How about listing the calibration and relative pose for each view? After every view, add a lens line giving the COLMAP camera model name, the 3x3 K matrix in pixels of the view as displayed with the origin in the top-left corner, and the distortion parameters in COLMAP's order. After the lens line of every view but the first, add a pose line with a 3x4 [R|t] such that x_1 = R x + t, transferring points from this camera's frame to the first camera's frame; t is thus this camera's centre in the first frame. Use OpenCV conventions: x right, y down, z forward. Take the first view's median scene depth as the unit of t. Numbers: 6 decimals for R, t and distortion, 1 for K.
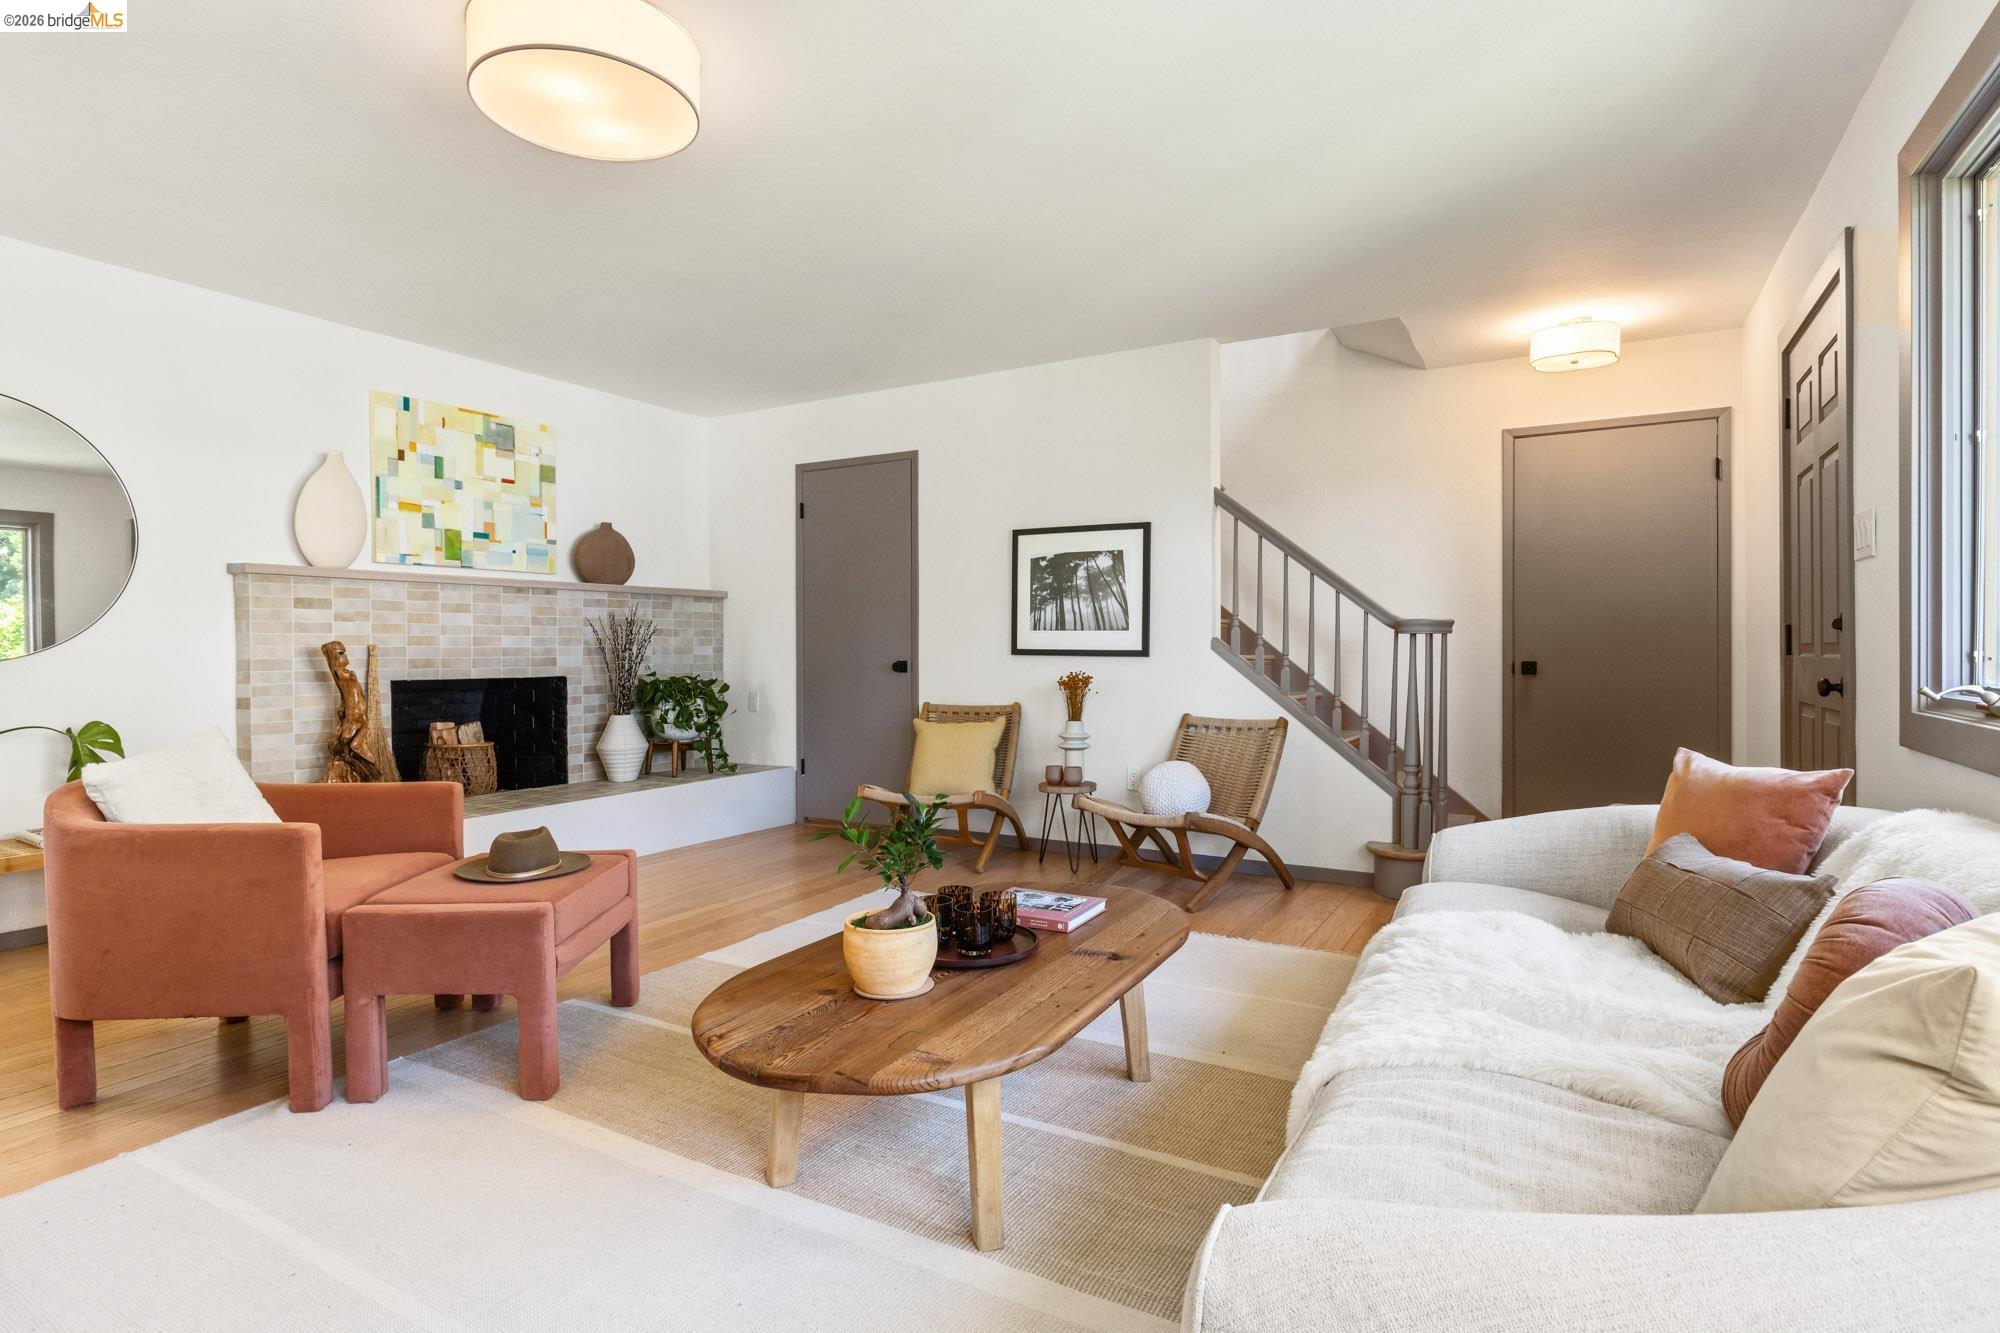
lens RADIAL K [[1014.9, 0, 1009.4], [0, 1014.9, 641.3], [0, 0, 1]] dist [0.007928, 0.000009]
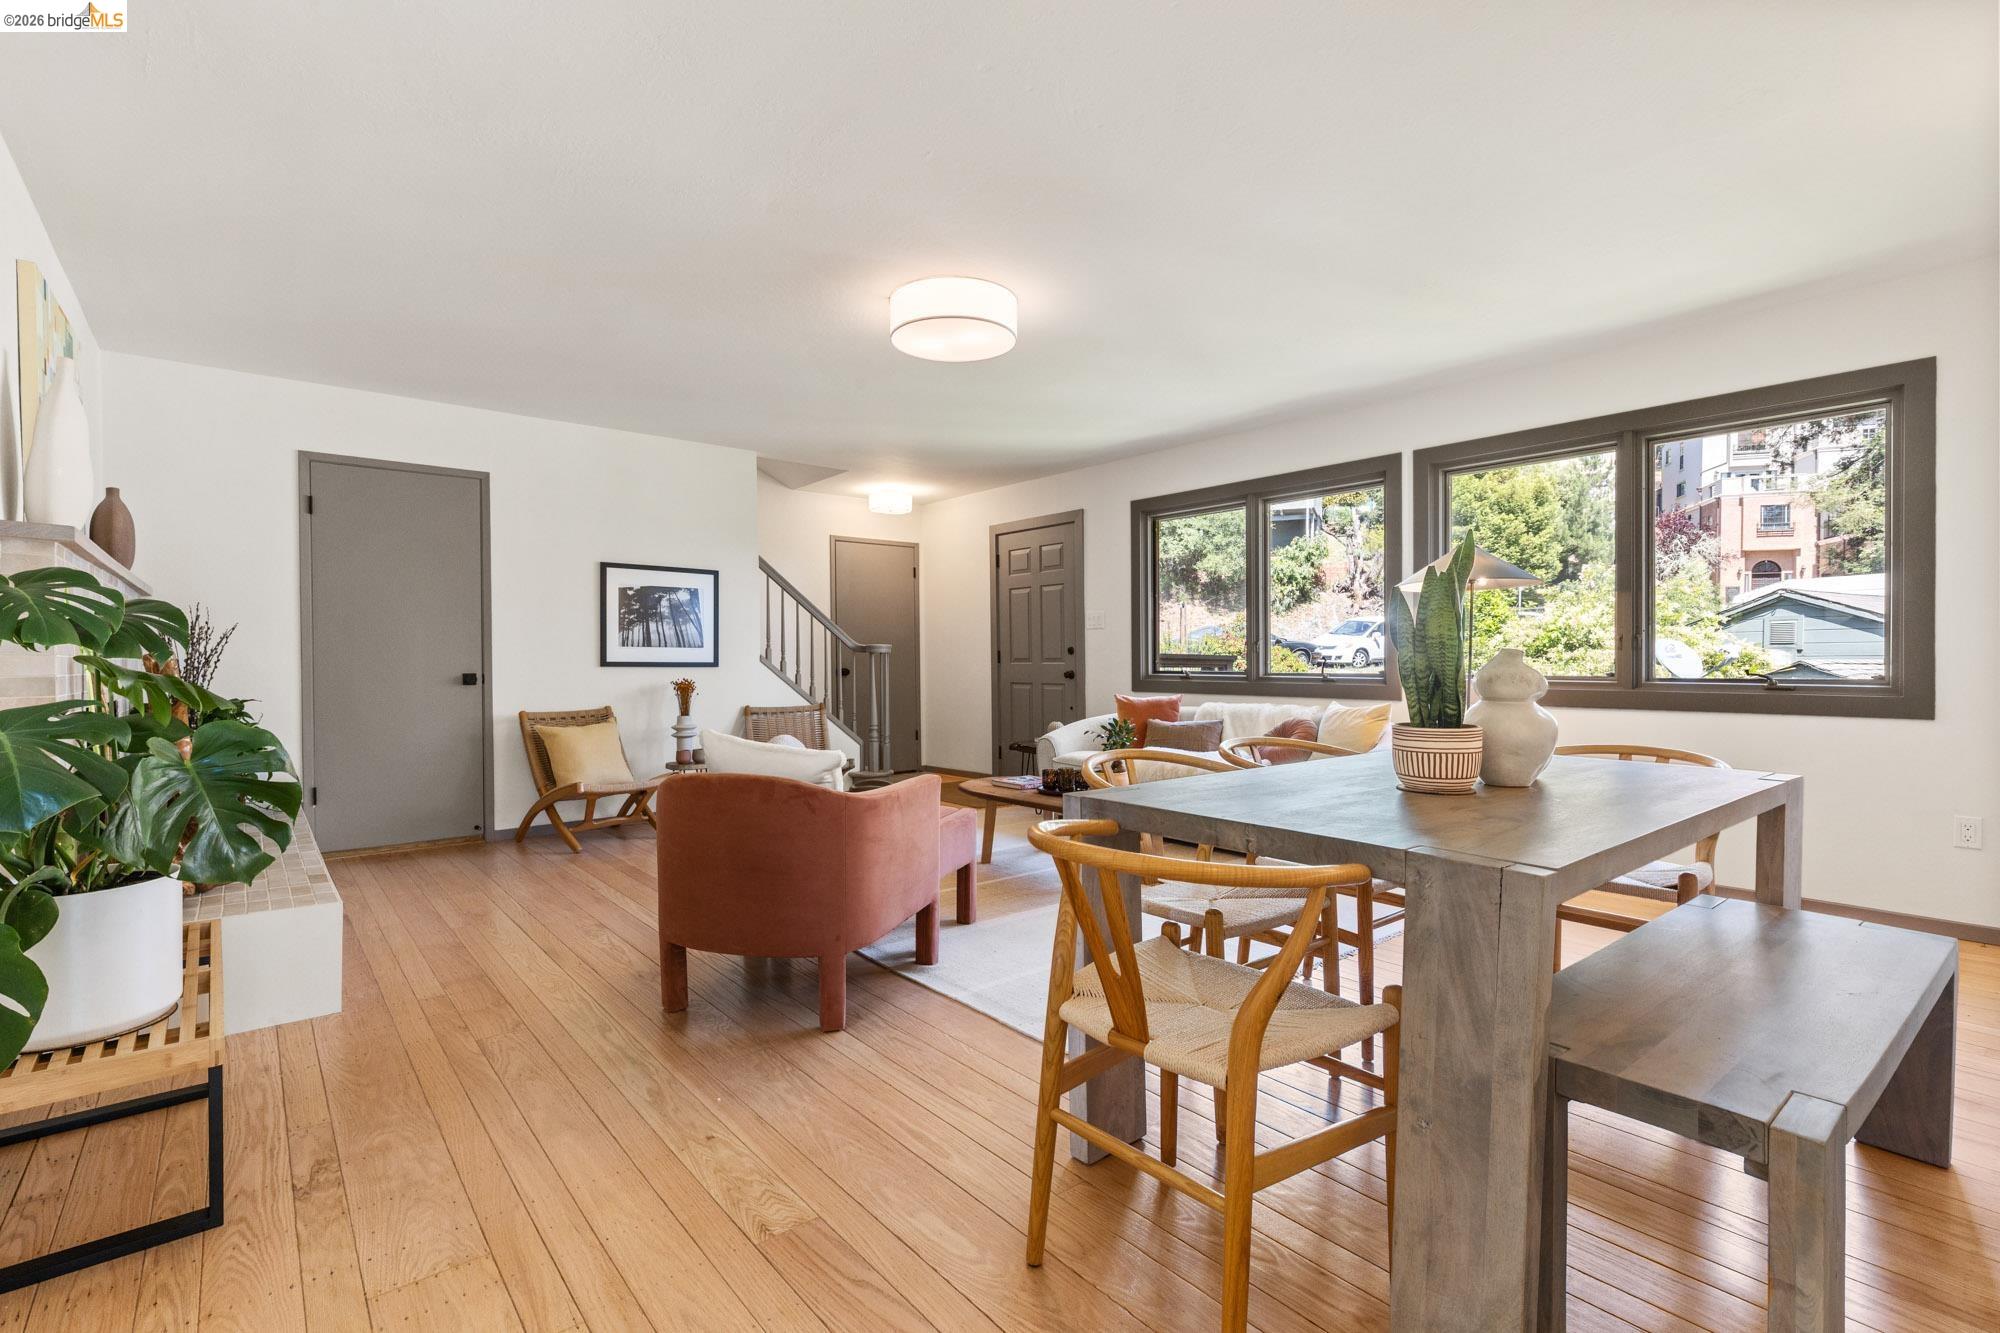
lens RADIAL K [[909.2, 0, 1006.7], [0, 909.2, 667.0], [0, 0, 1]] dist [0.007432, -0.000075]
pose [[0.356234, -0.004650, 0.934385, -0.866751], [-0.005859, 0.999957, 0.007210, 0.003609], [-0.934378, -0.008043, 0.356191, 0.175914]]
